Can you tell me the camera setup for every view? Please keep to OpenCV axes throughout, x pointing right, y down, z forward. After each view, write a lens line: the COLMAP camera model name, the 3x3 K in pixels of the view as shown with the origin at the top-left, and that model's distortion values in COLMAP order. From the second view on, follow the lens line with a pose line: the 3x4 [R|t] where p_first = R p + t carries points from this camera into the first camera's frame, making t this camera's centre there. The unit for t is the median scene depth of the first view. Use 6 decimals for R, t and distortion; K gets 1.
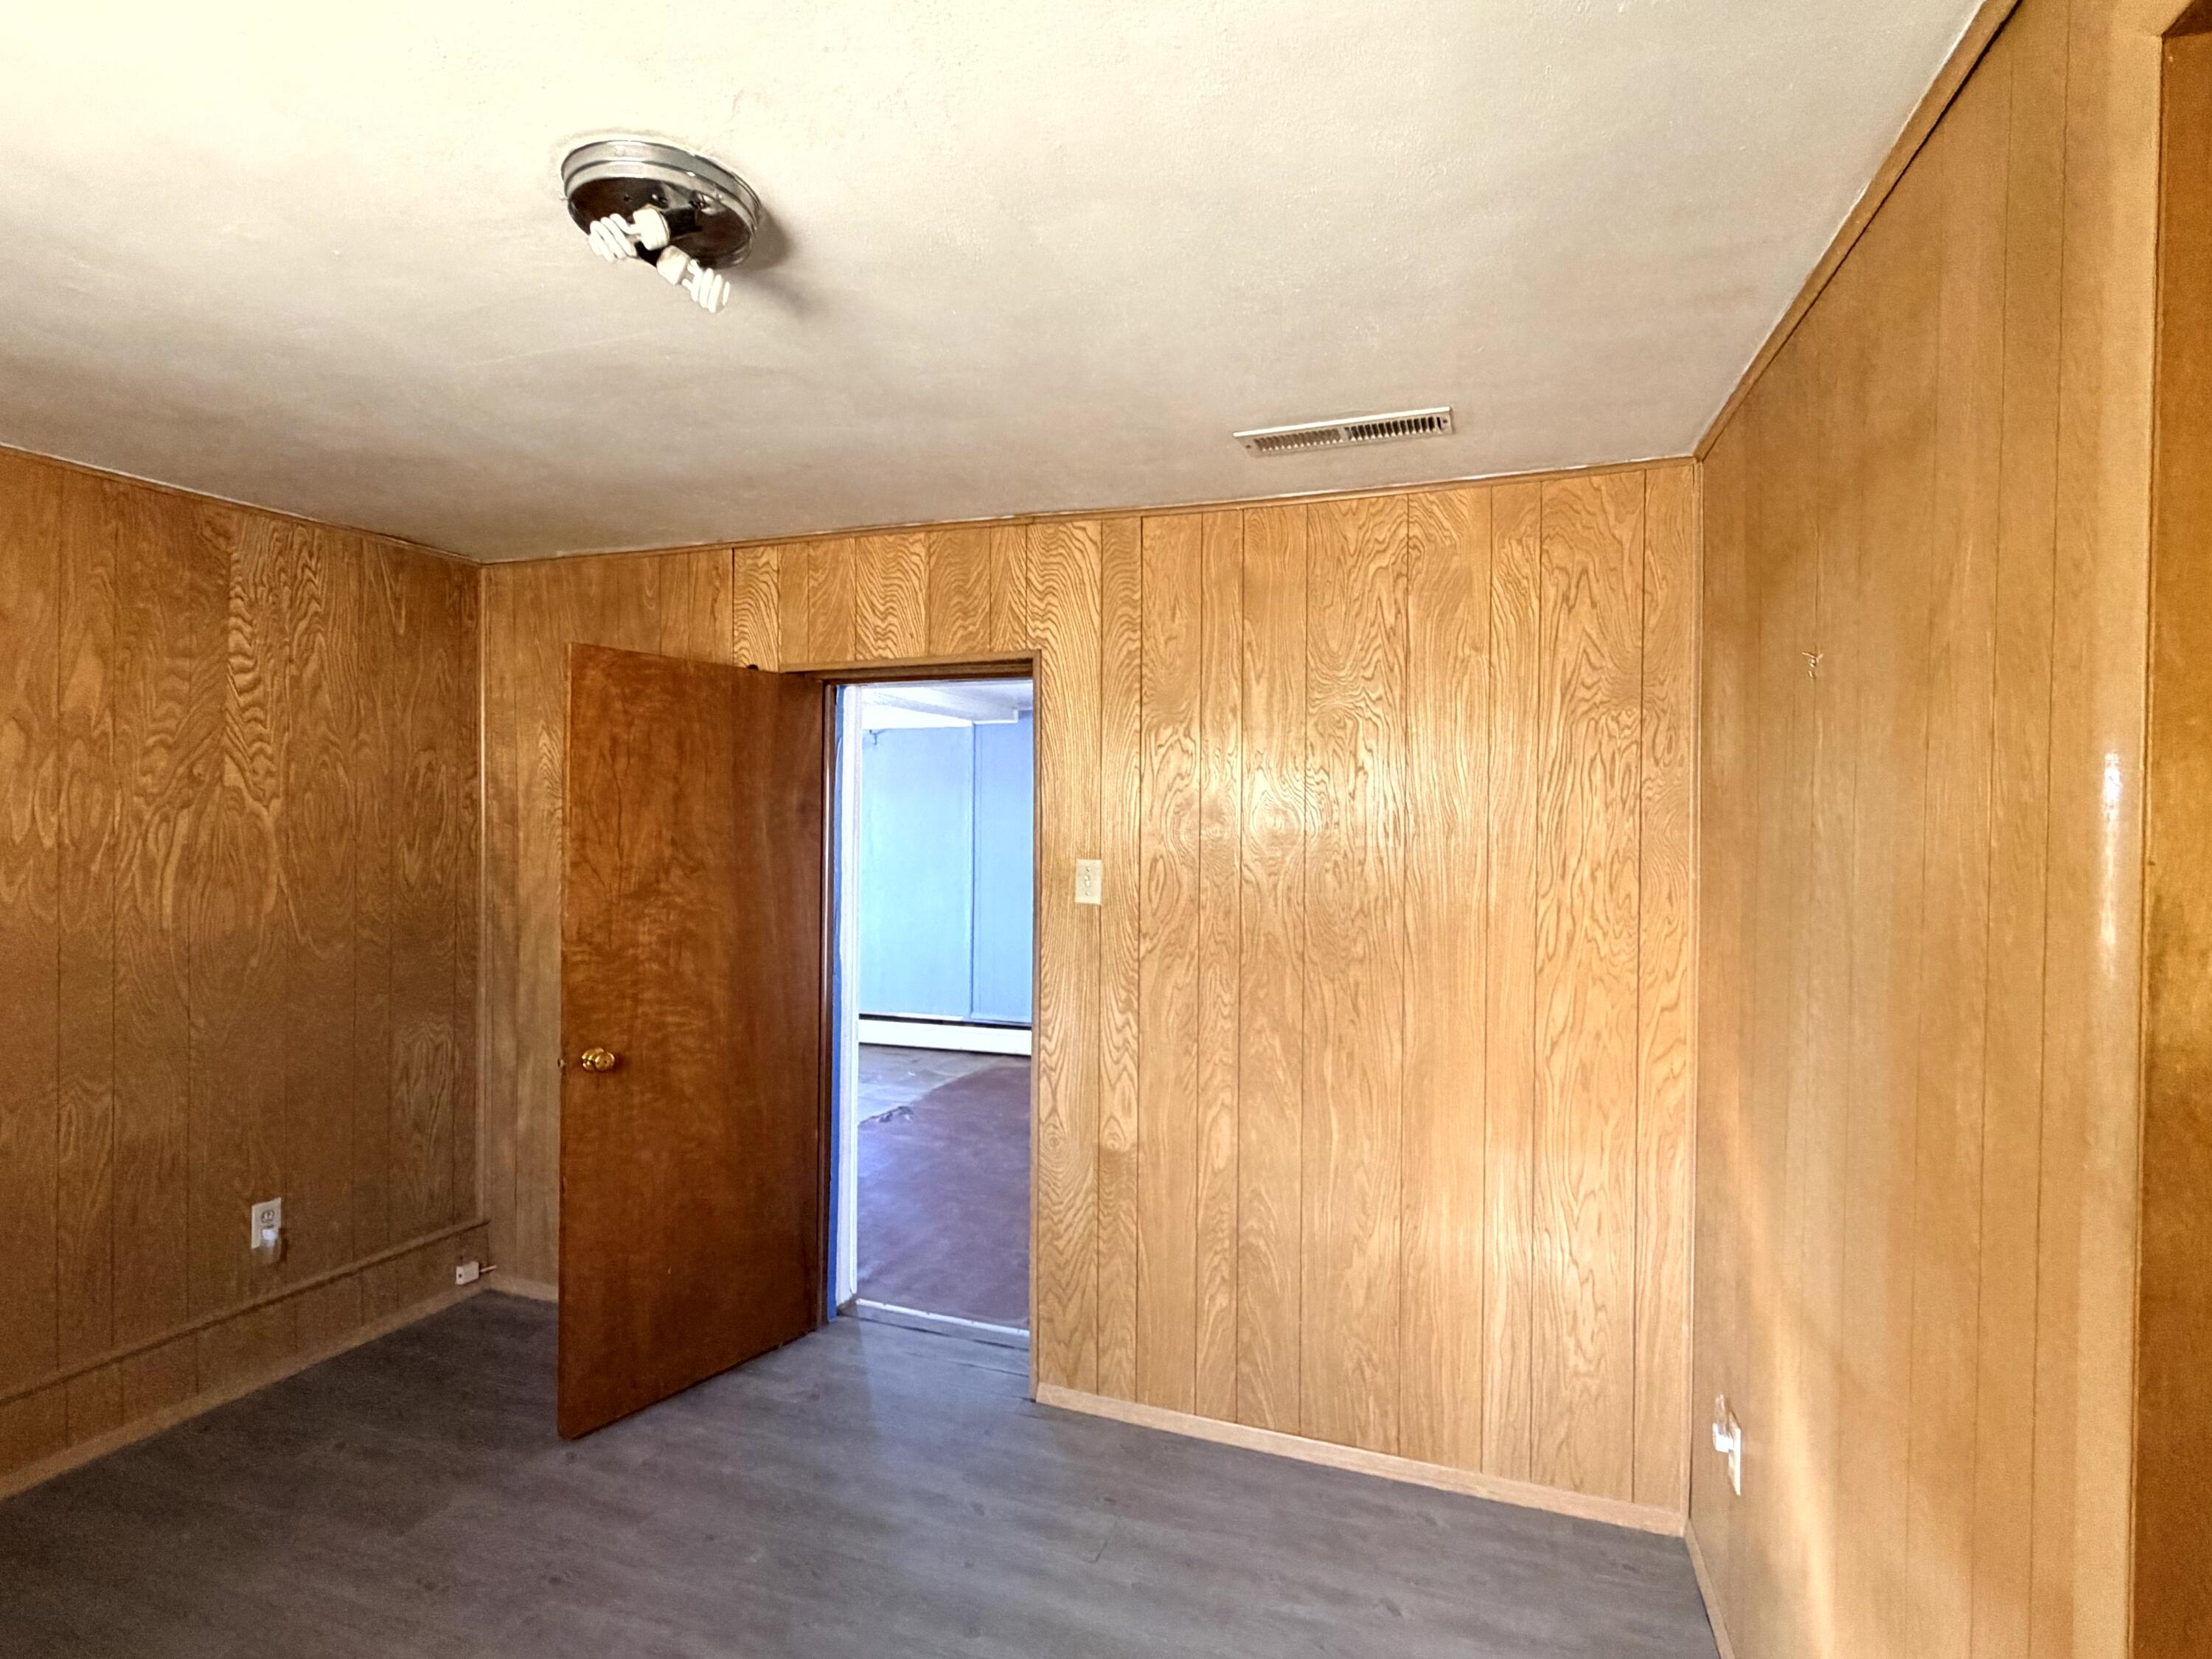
lens RADIAL K [[1070.5, 0, 1100.2], [0, 1070.5, 828.7], [0, 0, 1]] dist [0.000926, -0.000405]
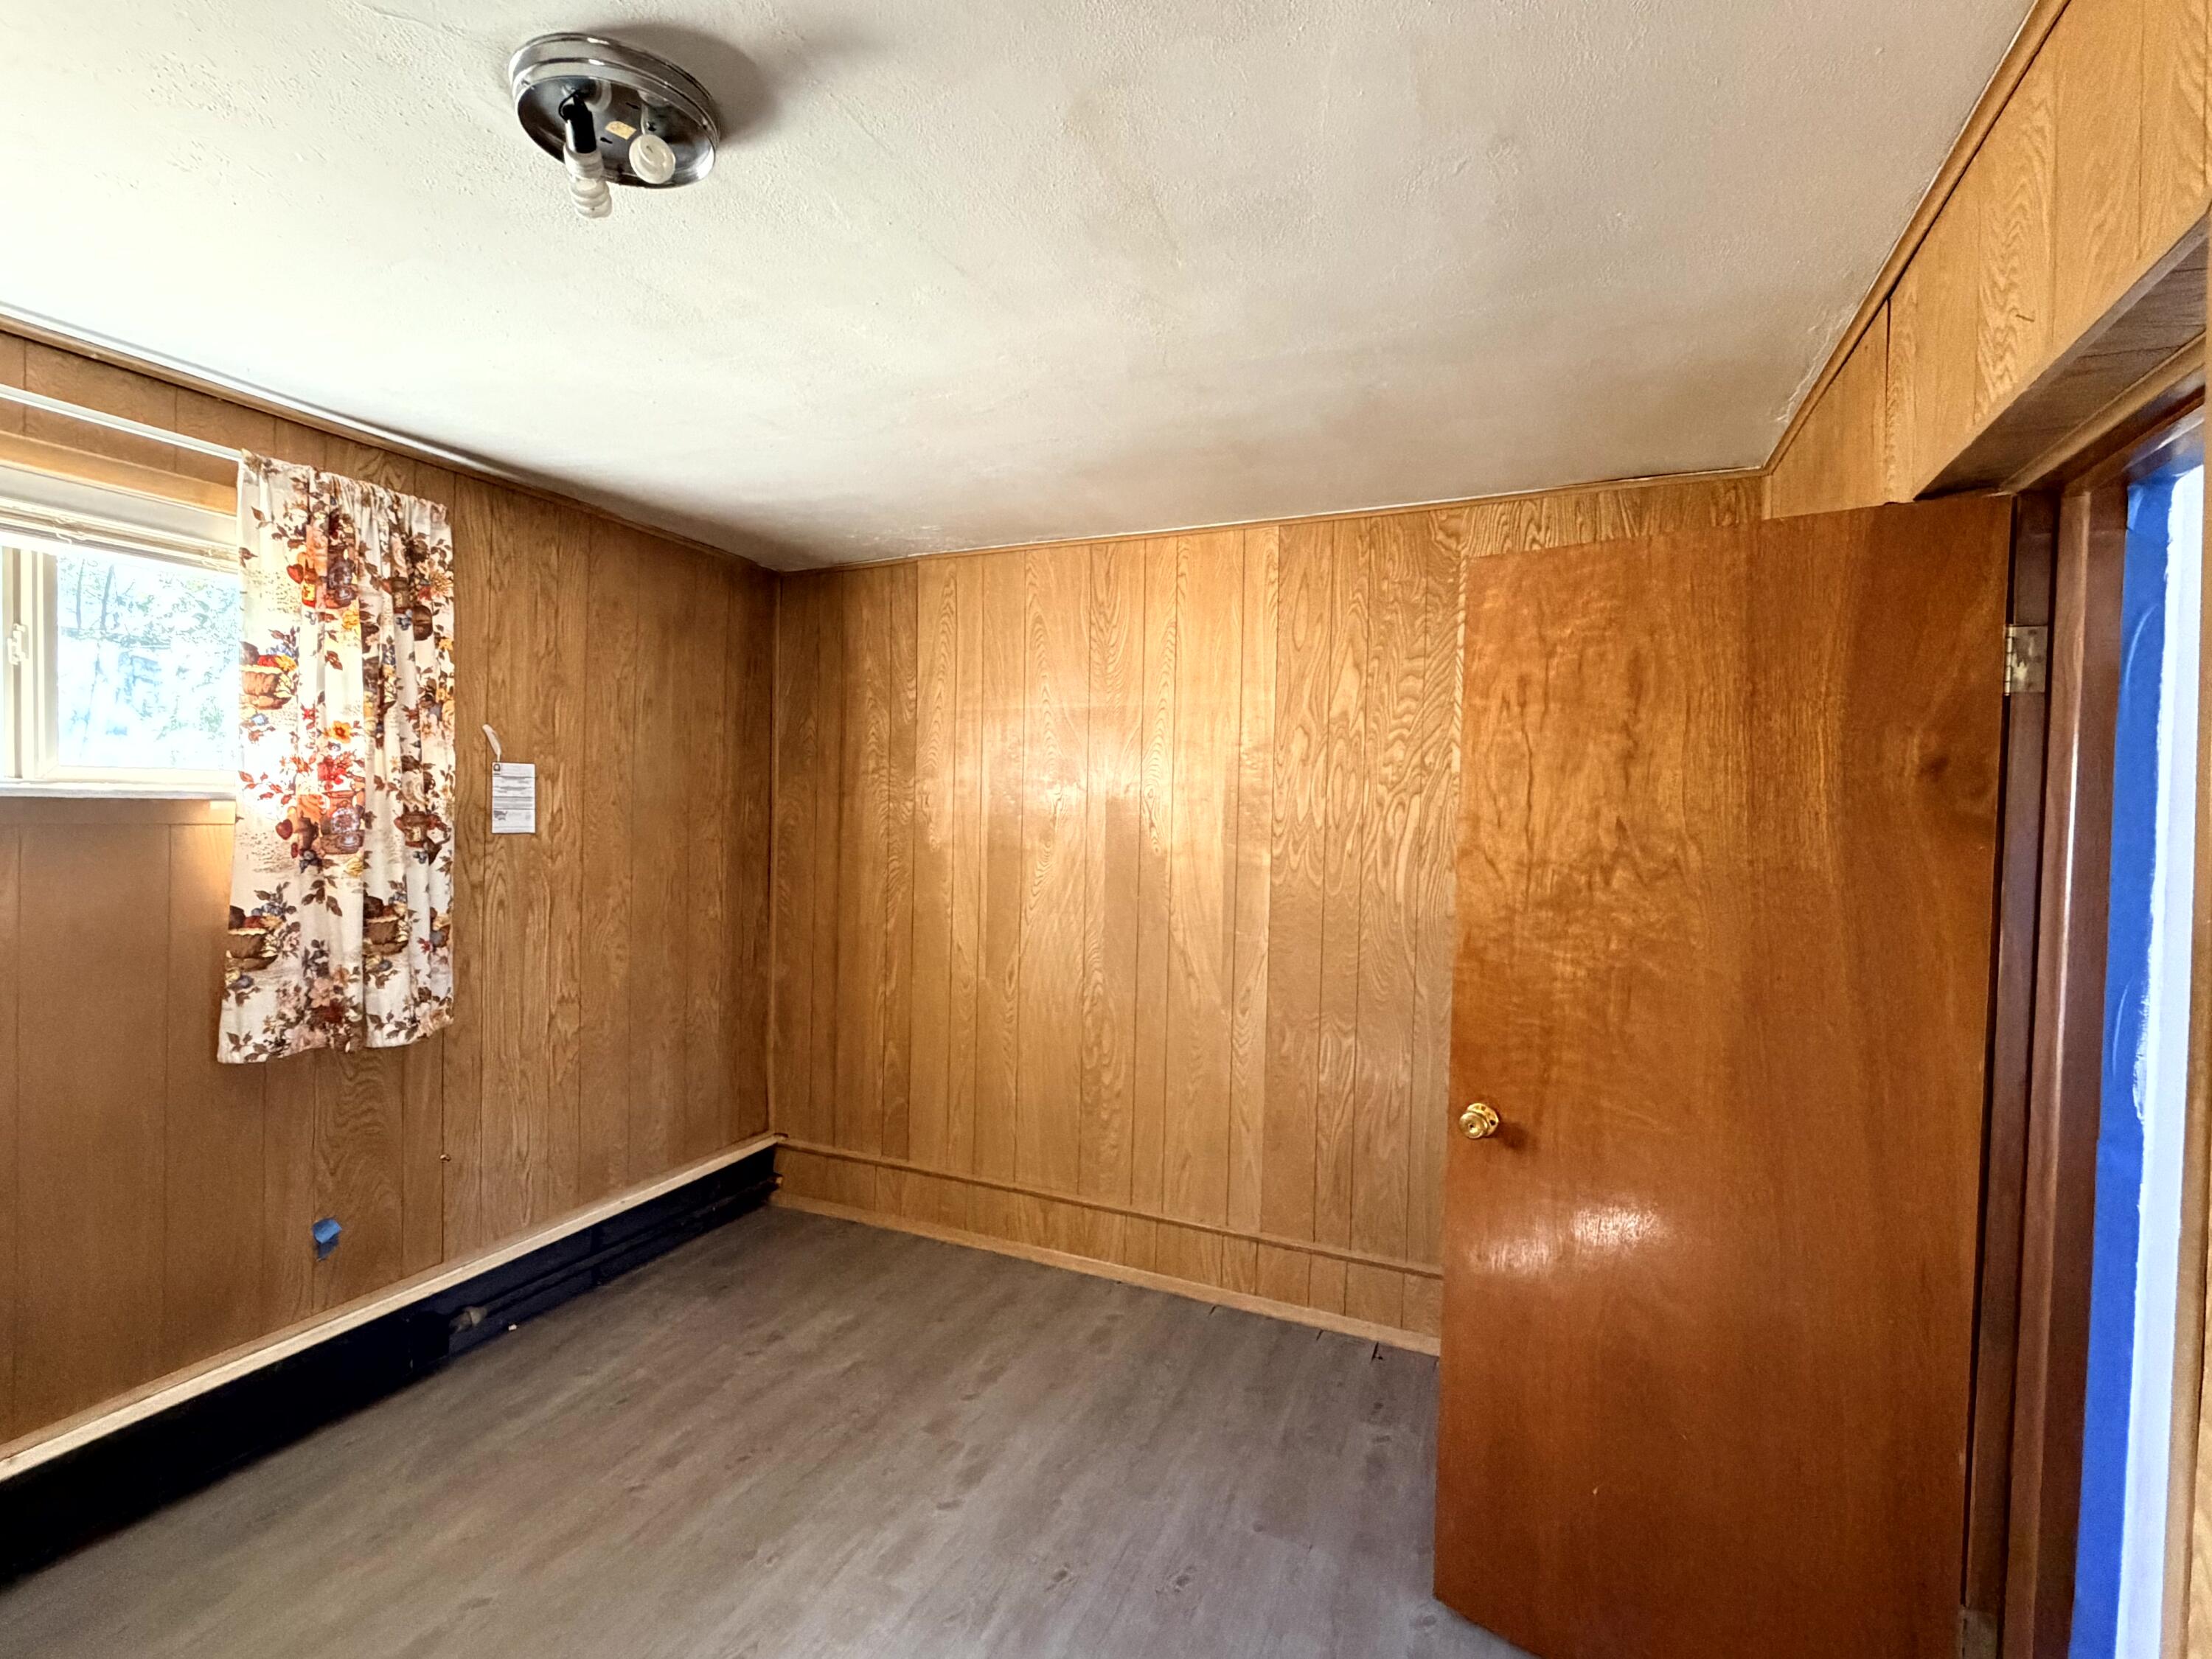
lens RADIAL K [[1070.5, 0, 1100.3], [0, 1070.5, 834.2], [0, 0, 1]] dist [0.000926, -0.000405]
pose [[-0.072035, 0.009608, -0.997356, 0.270086], [-0.028550, 0.999524, 0.011691, 0.018063], [0.996993, 0.029317, -0.071726, 0.764882]]
